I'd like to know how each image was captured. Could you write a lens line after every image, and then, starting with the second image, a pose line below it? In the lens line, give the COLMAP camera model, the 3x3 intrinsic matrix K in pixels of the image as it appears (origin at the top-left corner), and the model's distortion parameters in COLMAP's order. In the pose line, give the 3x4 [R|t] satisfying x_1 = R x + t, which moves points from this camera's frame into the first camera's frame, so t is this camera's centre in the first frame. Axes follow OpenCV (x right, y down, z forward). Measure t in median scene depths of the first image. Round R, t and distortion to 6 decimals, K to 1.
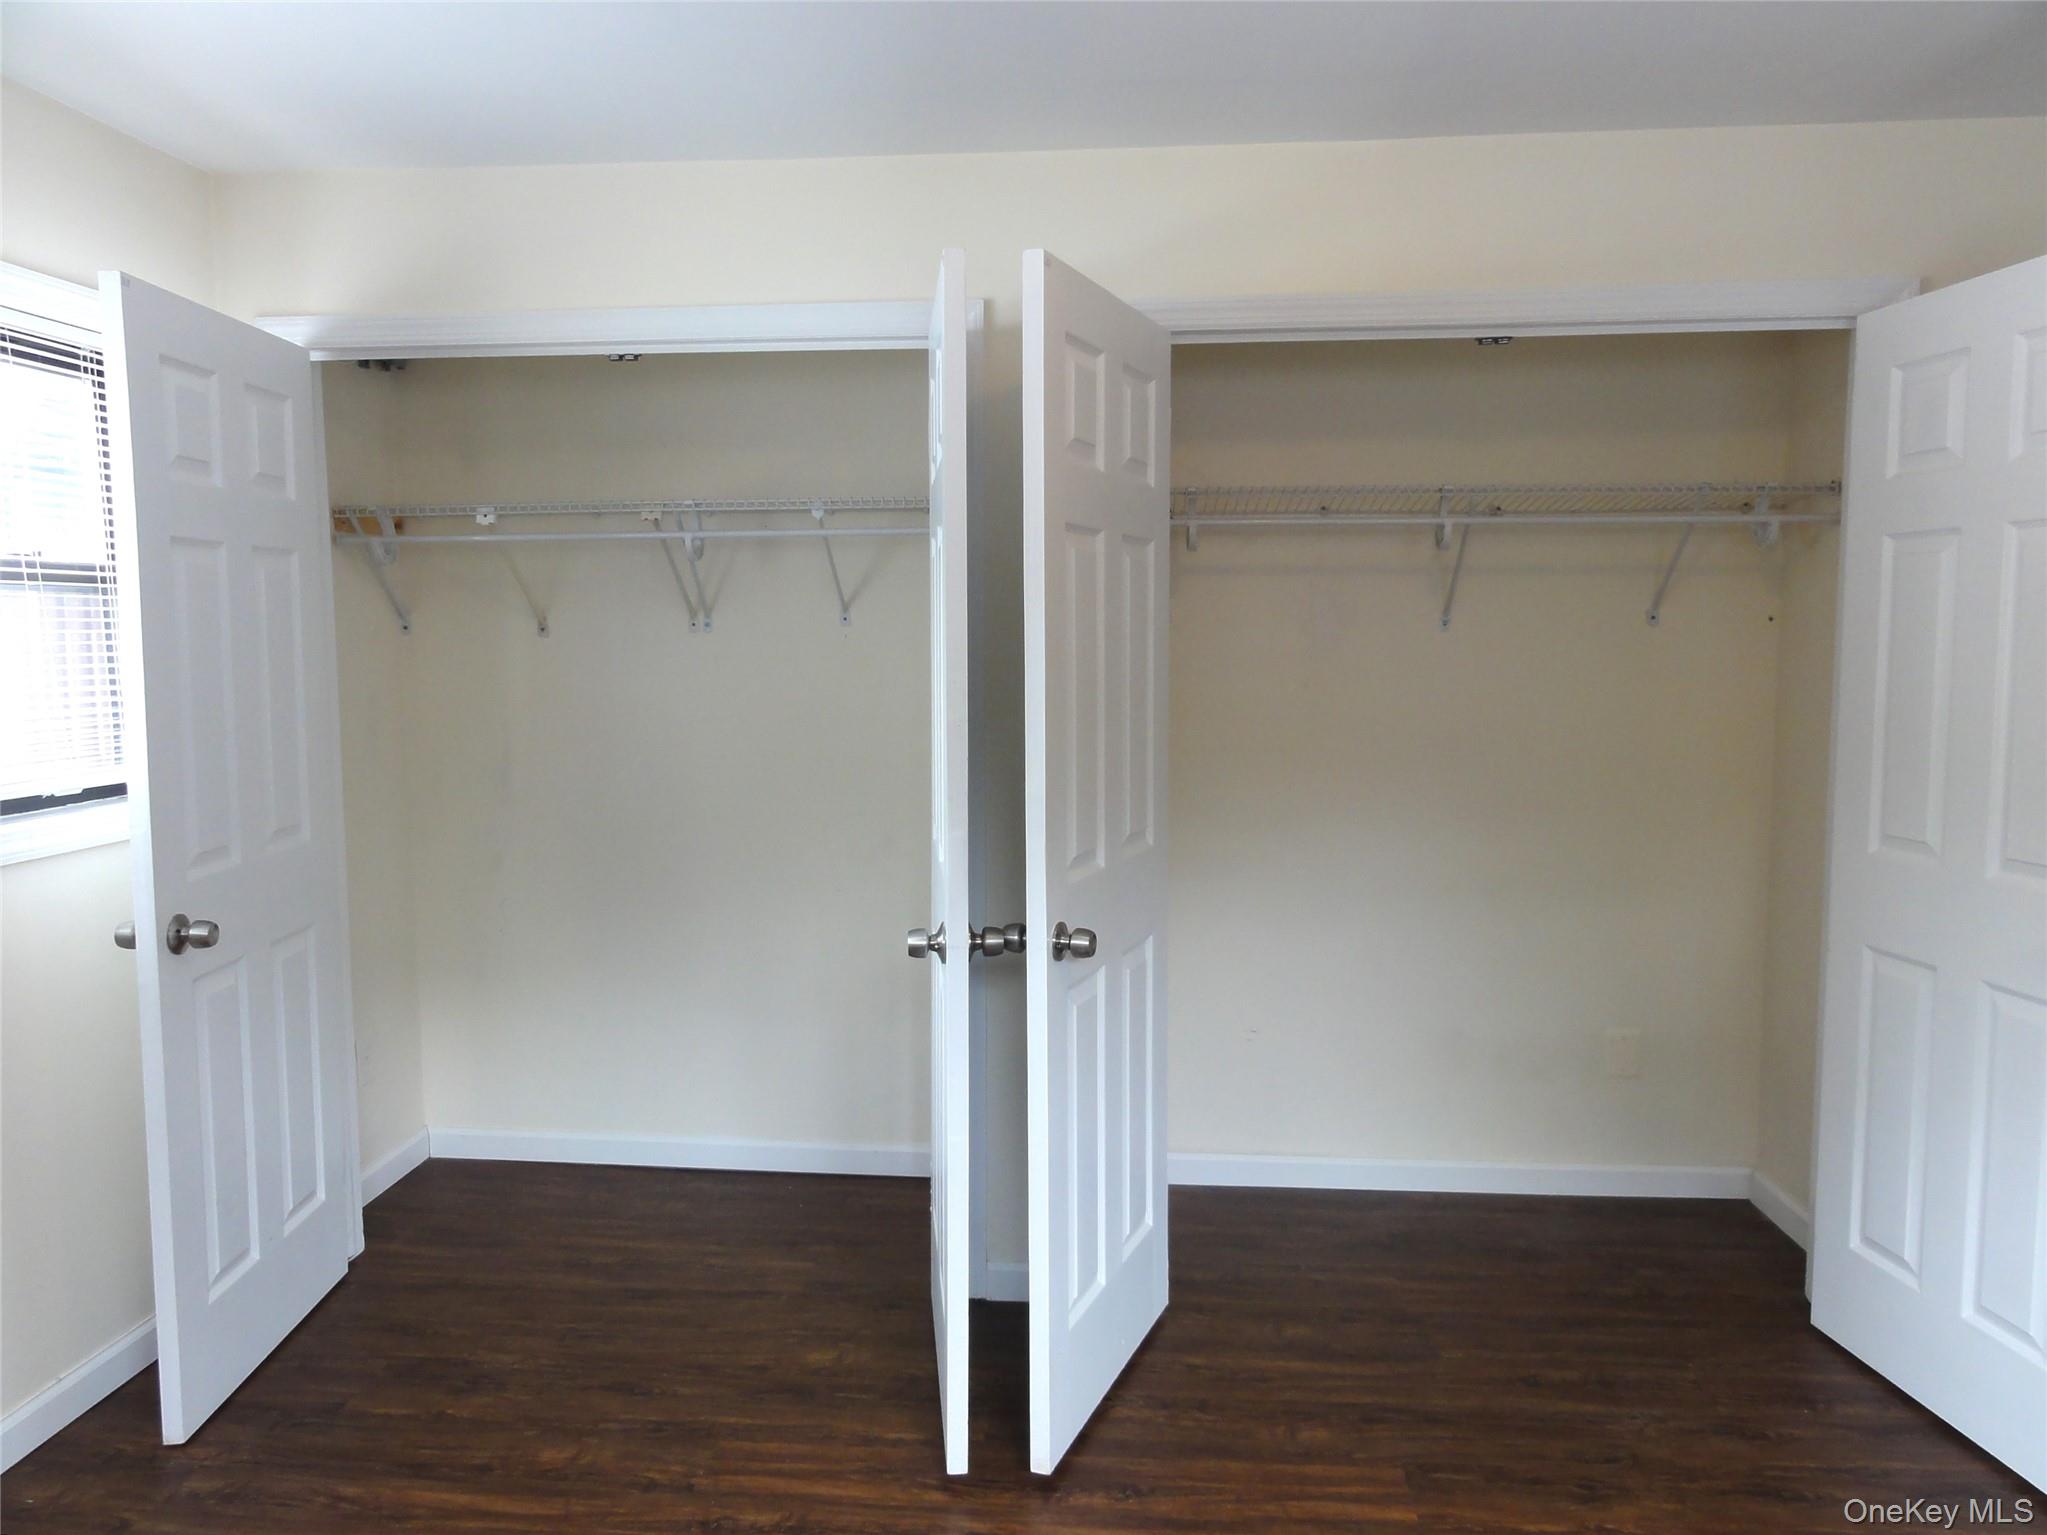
lens RADIAL K [[1447.8, 0, 1022.9], [0, 1447.8, 831.0], [0, 0, 1]] dist [0.003009, -0.000904]
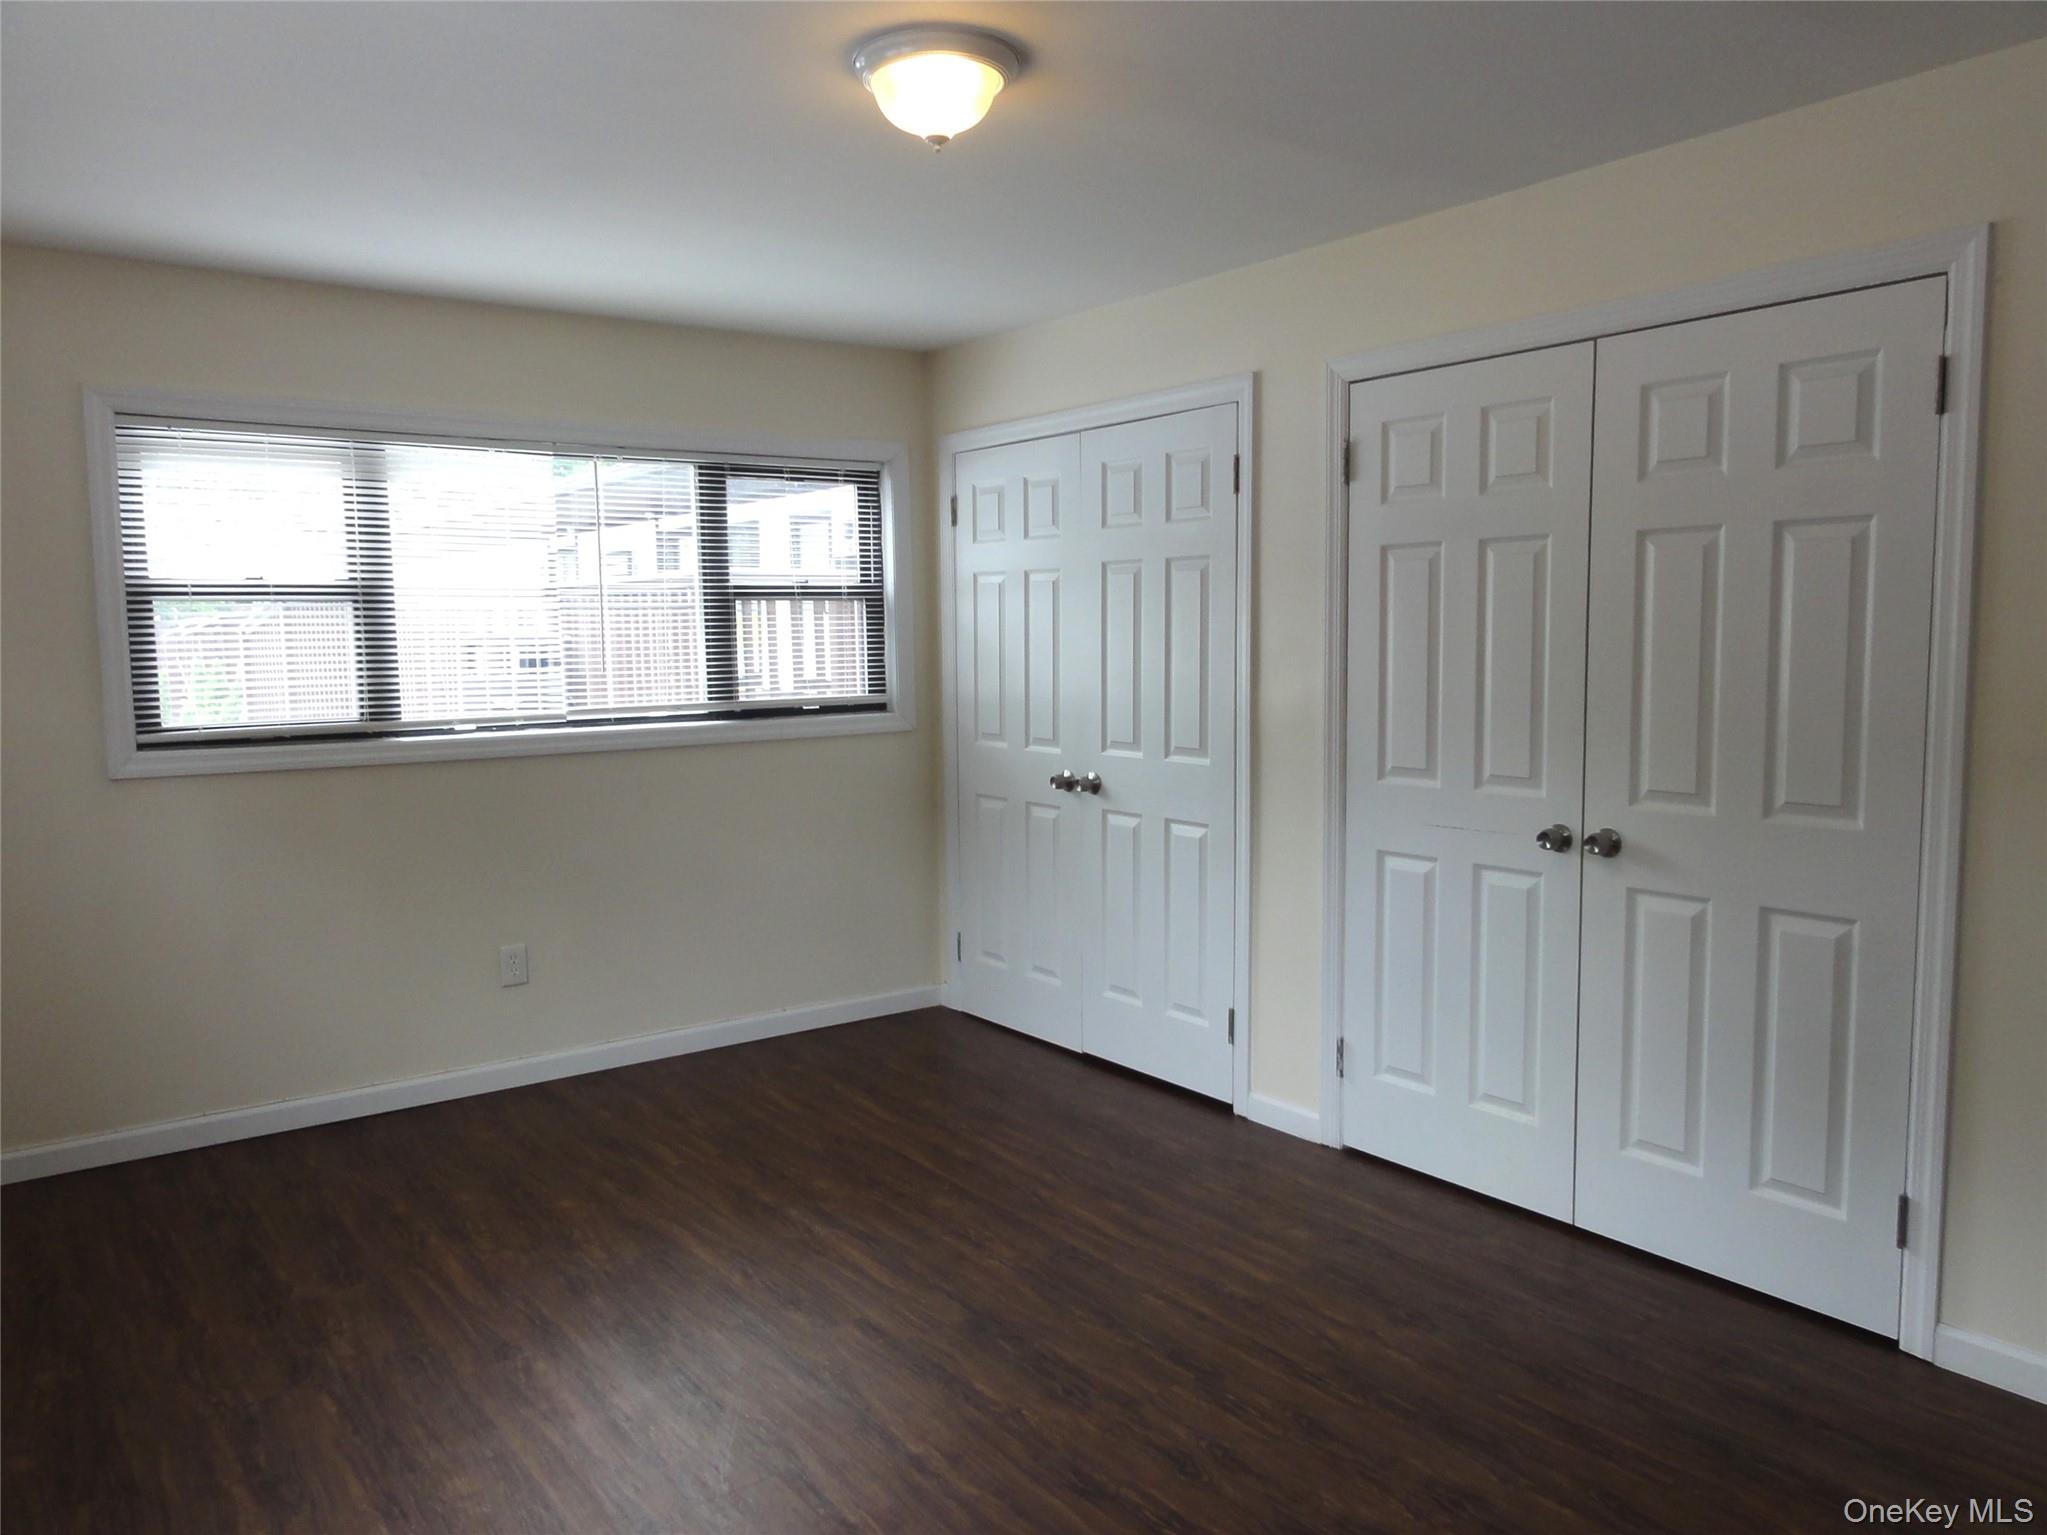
lens RADIAL K [[1464.4, 0, 1037.2], [0, 1464.4, 773.8], [0, 0, 1]] dist [0.005247, -0.003476]
pose [[0.669002, 0.070929, -0.739868, 1.002920], [-0.092727, 0.995624, 0.011602, 0.013570], [0.737453, 0.060844, 0.672652, -0.082785]]
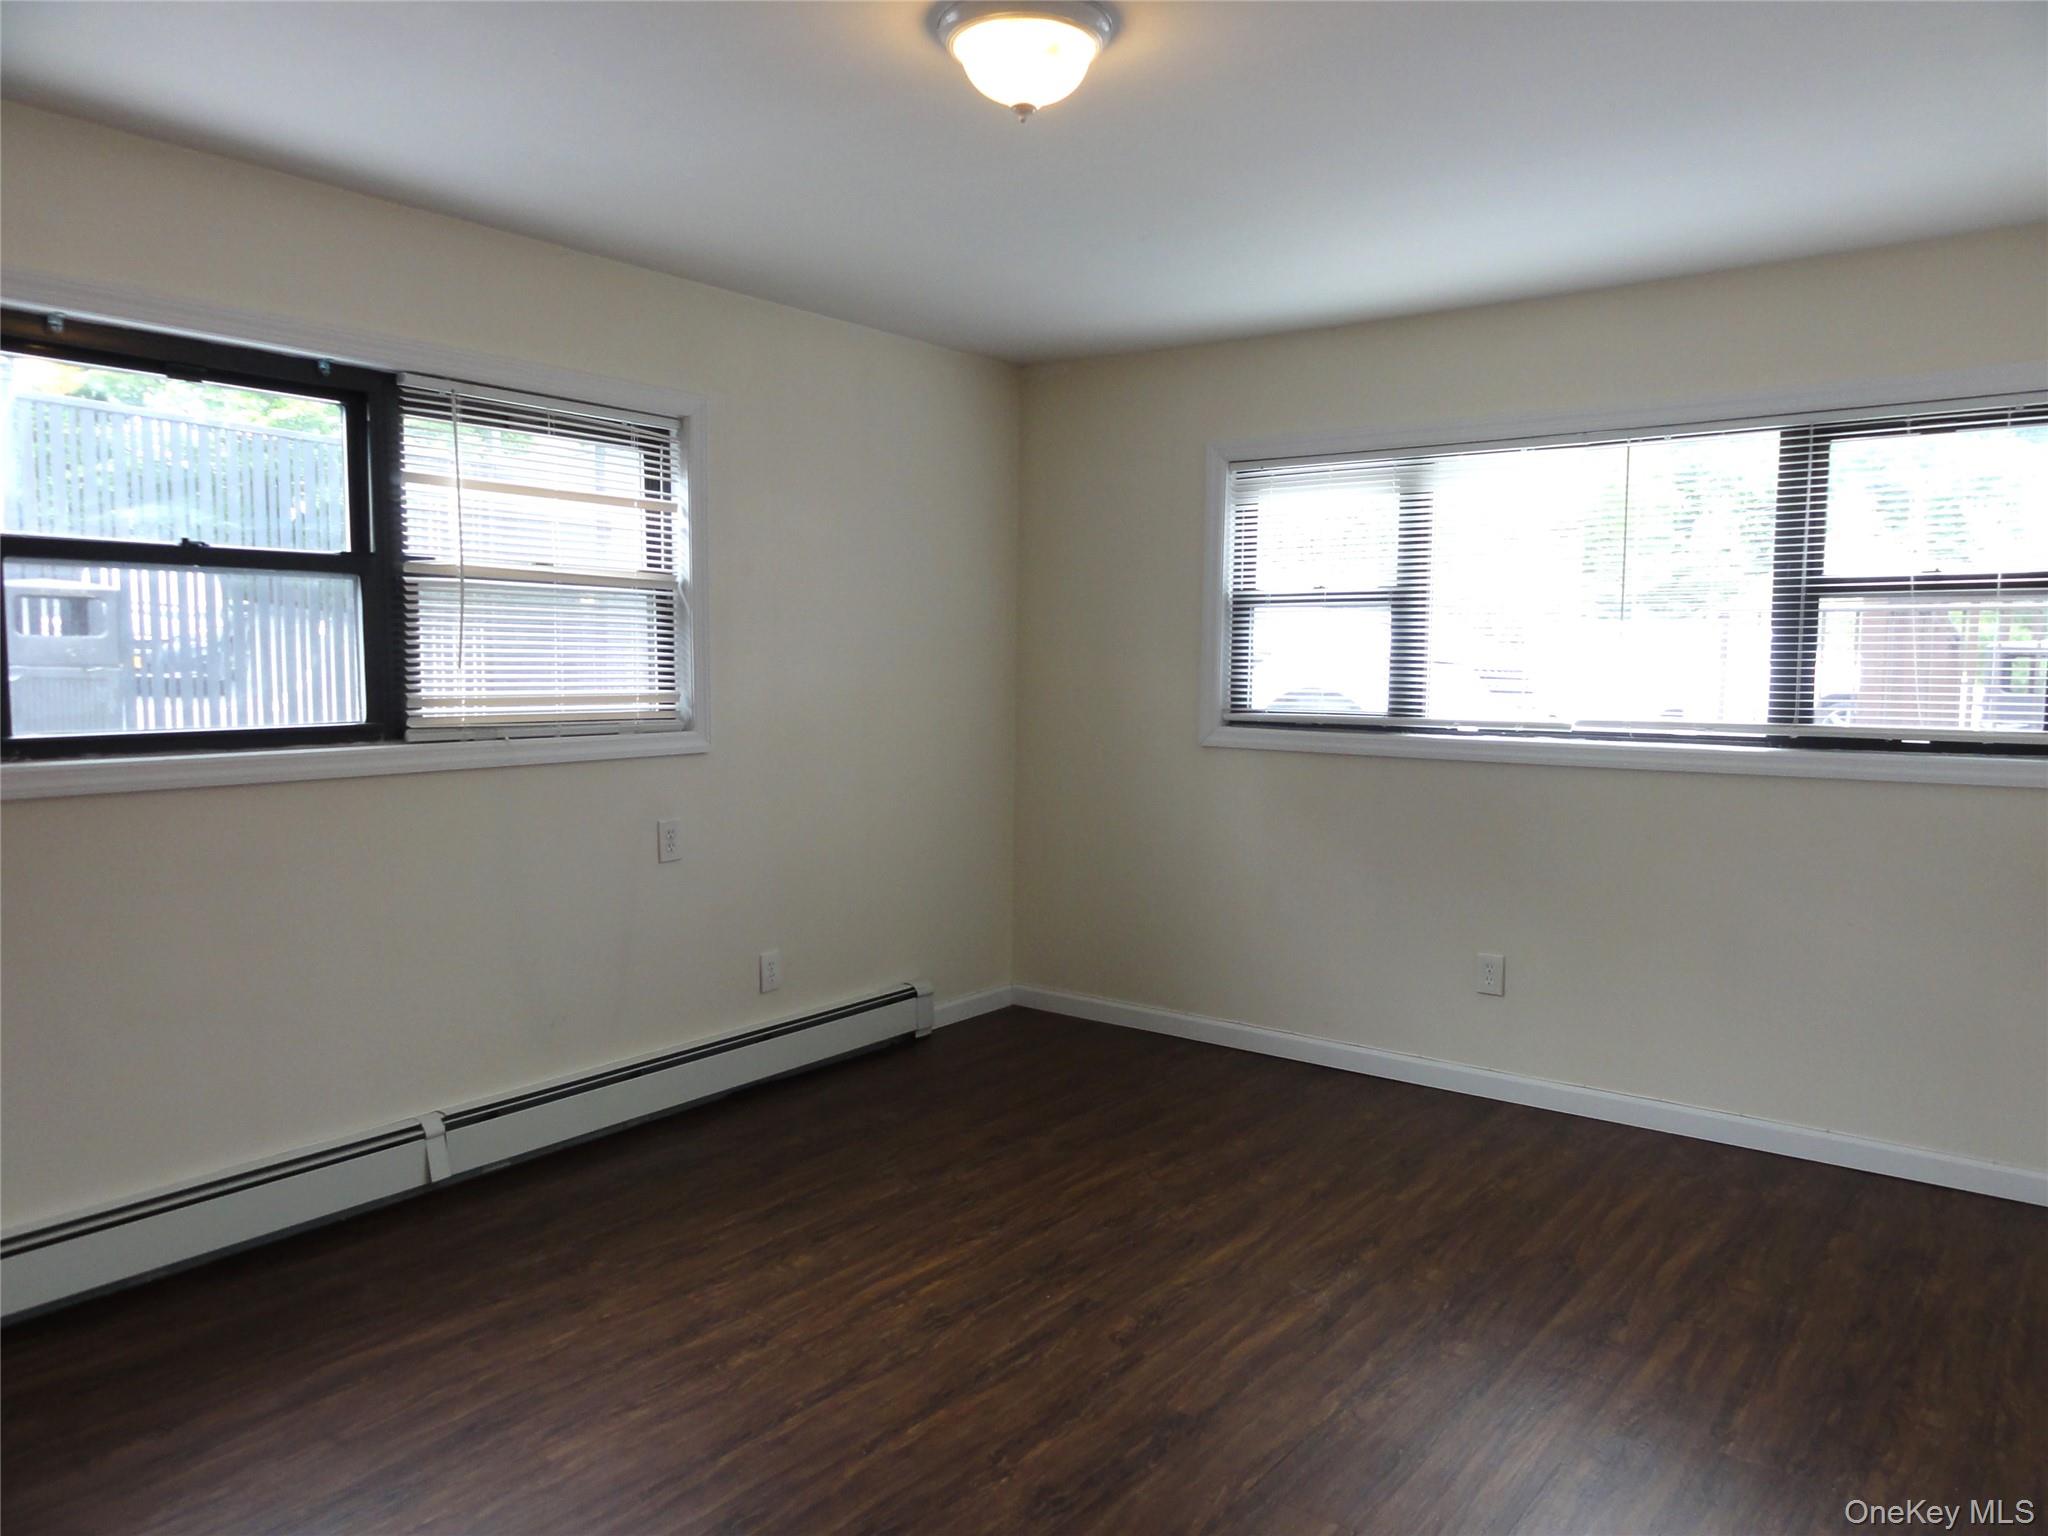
lens RADIAL K [[1465.2, 0, 1037.8], [0, 1465.2, 774.3], [0, 0, 1]] dist [0.005247, -0.003476]
pose [[-0.537433, 0.077791, -0.839711, 1.017627], [-0.114436, 0.979799, 0.164010, -0.132334], [0.835506, 0.184237, -0.517674, 1.057066]]
